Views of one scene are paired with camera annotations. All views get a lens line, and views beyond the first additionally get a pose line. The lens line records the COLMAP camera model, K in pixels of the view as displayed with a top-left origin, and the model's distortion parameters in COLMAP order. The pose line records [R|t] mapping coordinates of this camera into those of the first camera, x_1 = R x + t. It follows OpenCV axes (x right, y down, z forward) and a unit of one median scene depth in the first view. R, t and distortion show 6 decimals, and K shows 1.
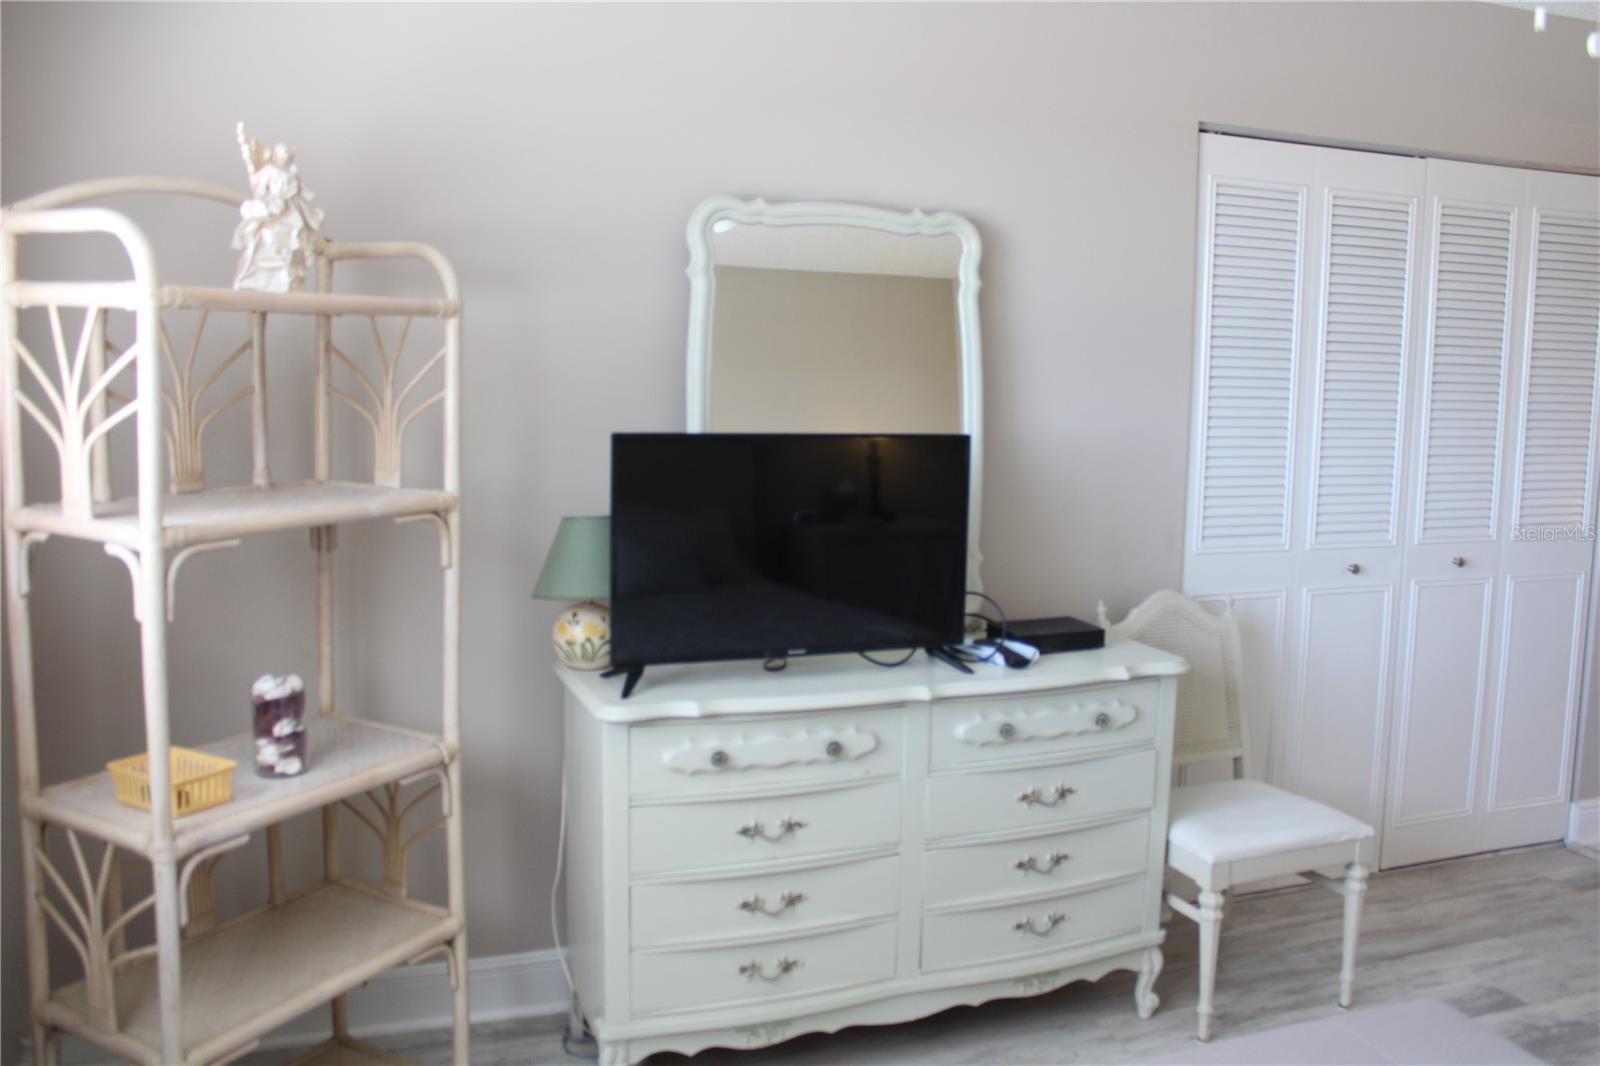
lens RADIAL K [[1349.1, 0, 798.9], [0, 1349.1, 538.4], [0, 0, 1]] dist [-0.156209, 0.127808]
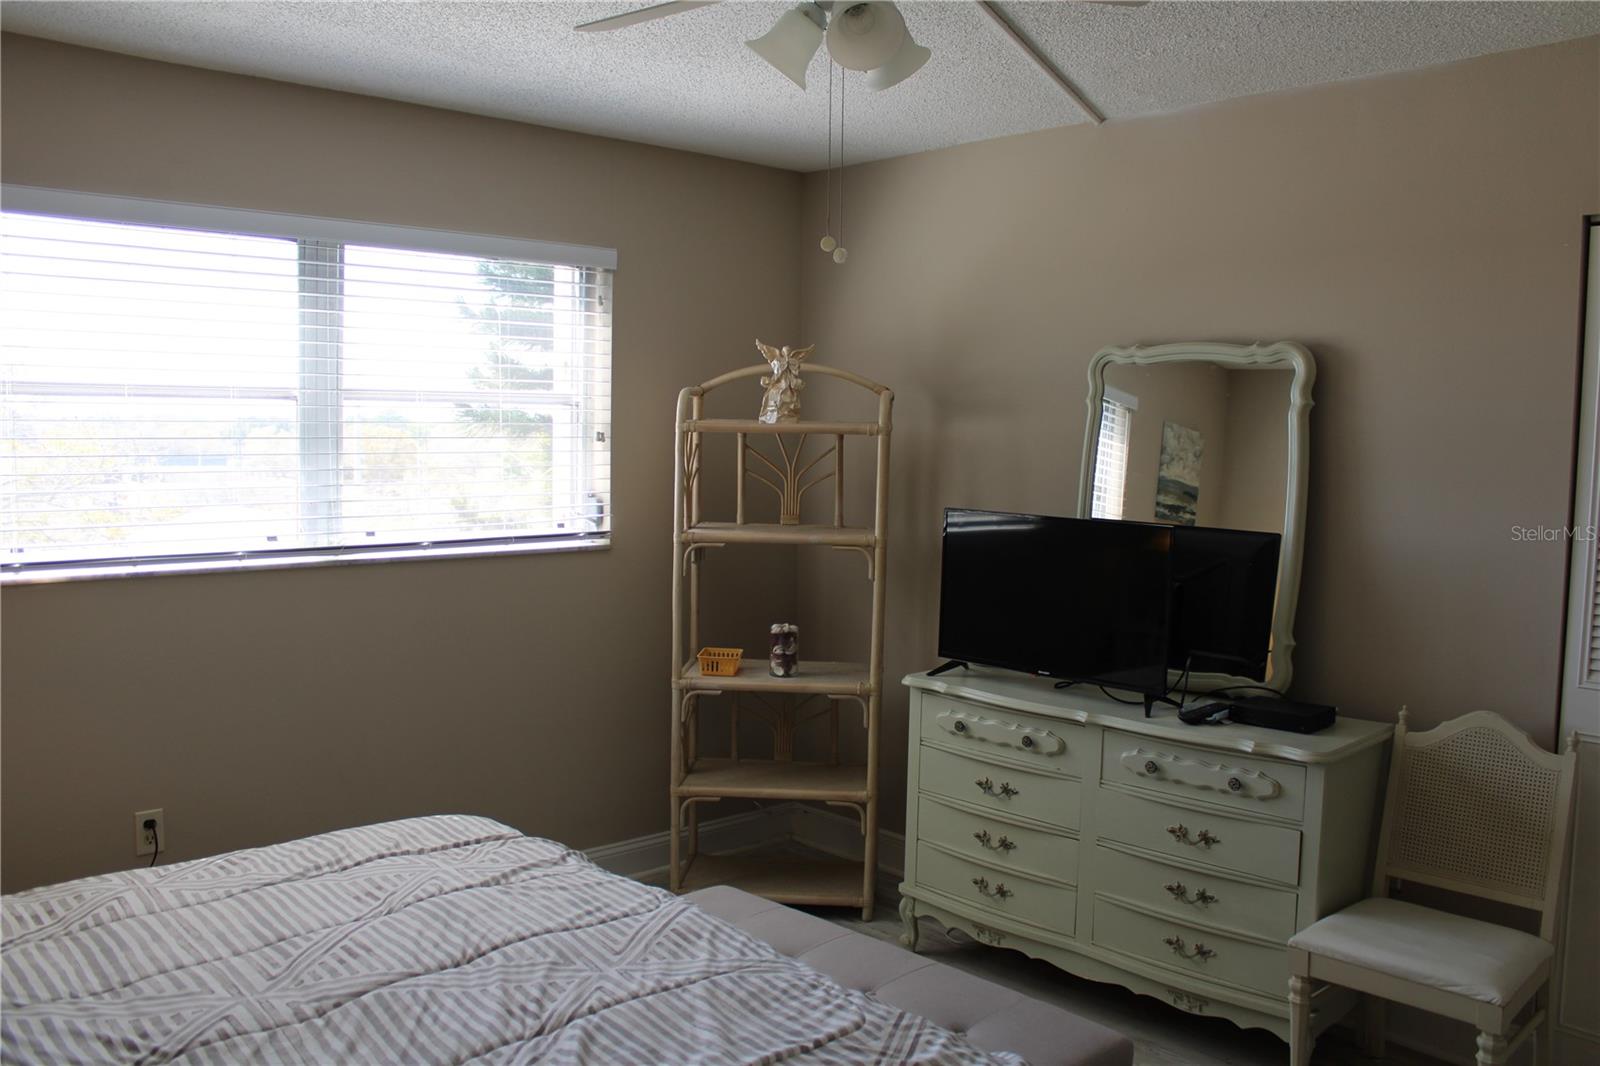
lens RADIAL K [[1349.1, 0, 800.3], [0, 1349.1, 529.9], [0, 0, 1]] dist [-0.156209, 0.127808]
pose [[0.382650, 0.059836, -0.921954, 1.164917], [-0.130032, 0.991456, 0.010378, -0.043946], [0.914697, 0.115912, 0.387161, 0.211572]]
